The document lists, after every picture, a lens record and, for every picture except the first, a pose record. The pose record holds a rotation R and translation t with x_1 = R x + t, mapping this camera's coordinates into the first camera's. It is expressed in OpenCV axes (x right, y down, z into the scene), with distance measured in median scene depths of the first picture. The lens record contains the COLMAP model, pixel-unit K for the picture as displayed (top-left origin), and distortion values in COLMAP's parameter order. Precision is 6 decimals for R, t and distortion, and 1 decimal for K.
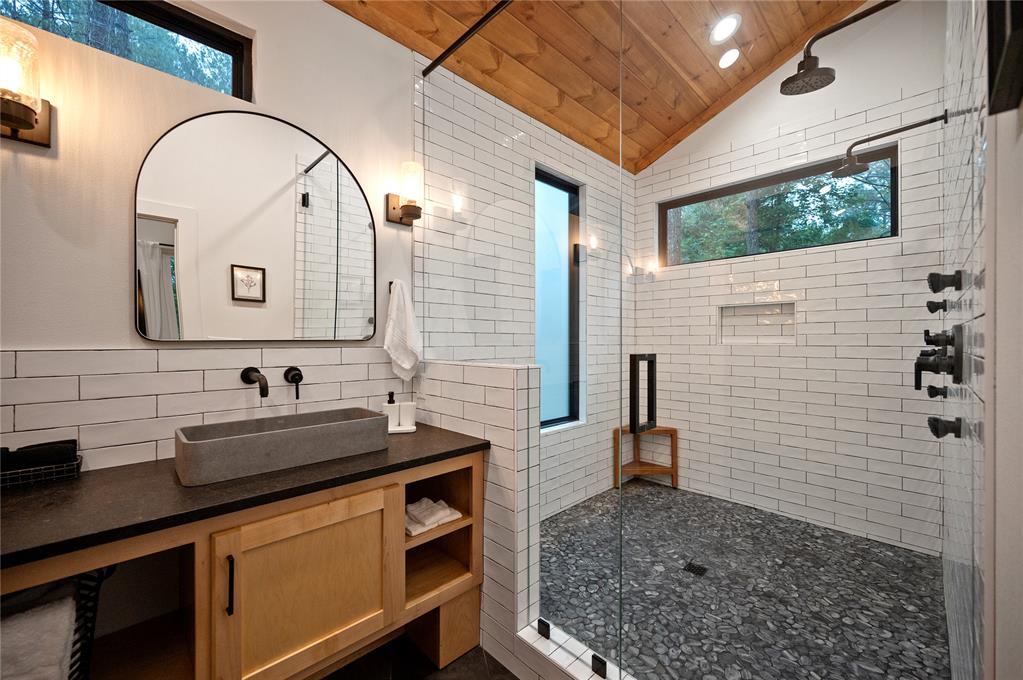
lens RADIAL K [[405.5, 0, 509.9], [0, 405.5, 343.3], [0, 0, 1]] dist [-0.002953, 0.000256]
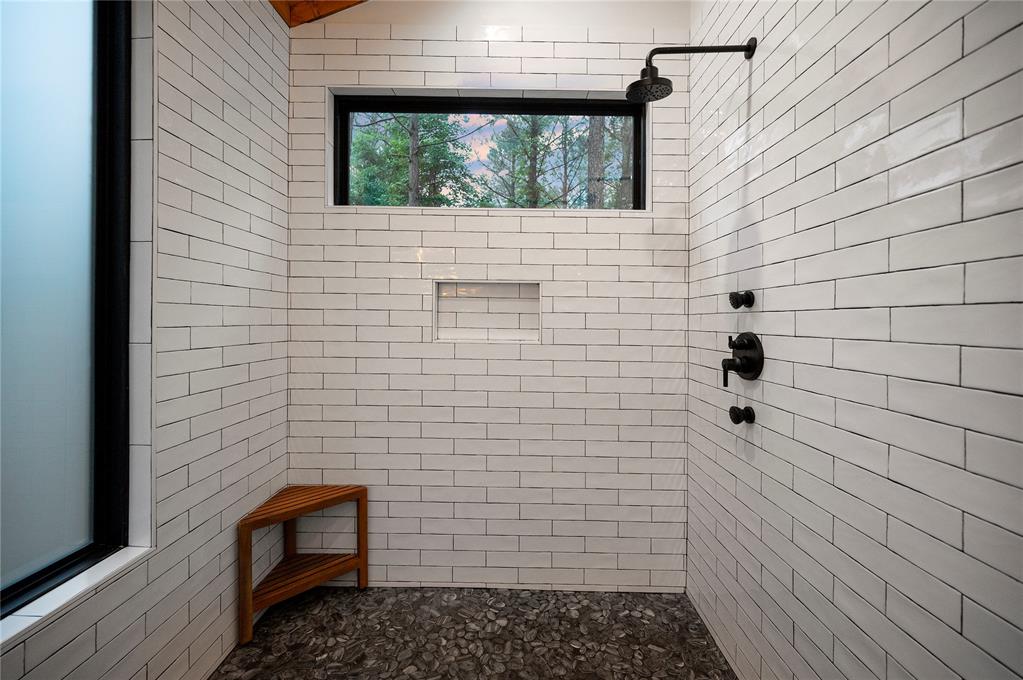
lens RADIAL K [[405.5, 0, 529.8], [0, 405.5, 322.0], [0, 0, 1]] dist [-0.002953, 0.000256]
pose [[0.669270, 0.002579, 0.743014, 0.141400], [-0.007268, 0.999969, 0.003076, -0.029524], [-0.742983, -0.007459, 0.669268, 0.458057]]
